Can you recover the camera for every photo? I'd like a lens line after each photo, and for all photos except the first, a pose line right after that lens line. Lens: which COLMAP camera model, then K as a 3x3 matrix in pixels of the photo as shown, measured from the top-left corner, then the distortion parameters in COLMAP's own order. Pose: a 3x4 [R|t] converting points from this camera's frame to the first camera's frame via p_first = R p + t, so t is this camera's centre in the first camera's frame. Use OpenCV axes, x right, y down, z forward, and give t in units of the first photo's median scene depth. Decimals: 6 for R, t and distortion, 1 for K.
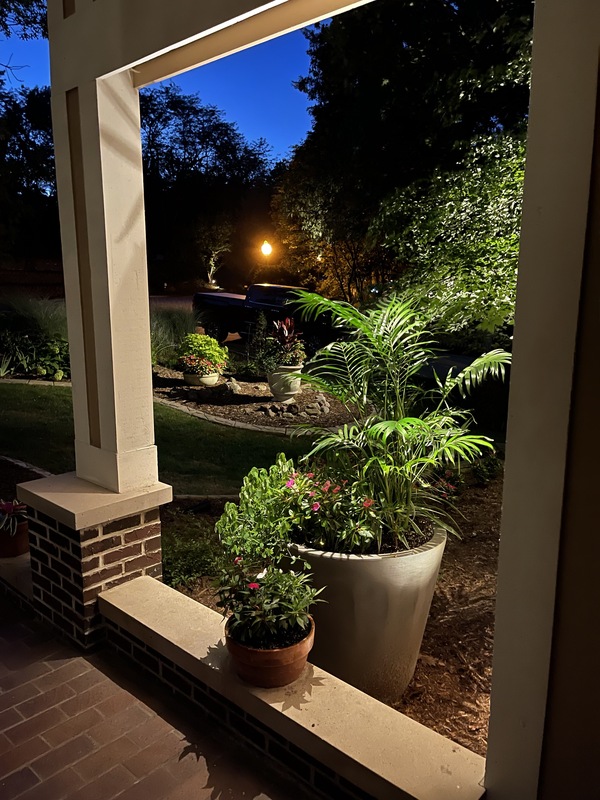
lens RADIAL K [[602.0, 0, 299.7], [0, 602.0, 412.0], [0, 0, 1]] dist [0.027268, -0.029176]
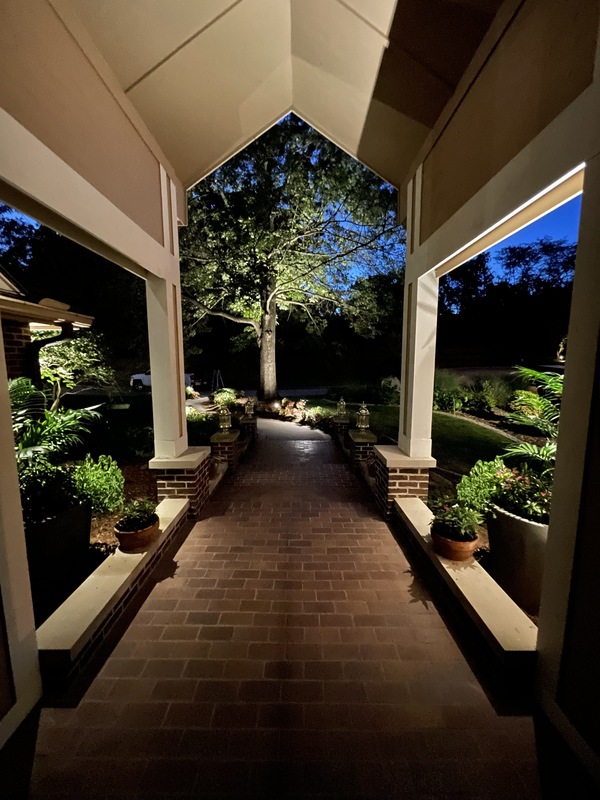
lens RADIAL K [[321.5, 0, 298.2], [0, 321.5, 401.3], [0, 0, 1]] dist [0.000468, 0.000013]
pose [[0.678378, 0.086696, -0.729580, 0.272103], [-0.144901, 0.989297, -0.017173, 0.009247], [0.720283, 0.117366, 0.683680, -0.143904]]
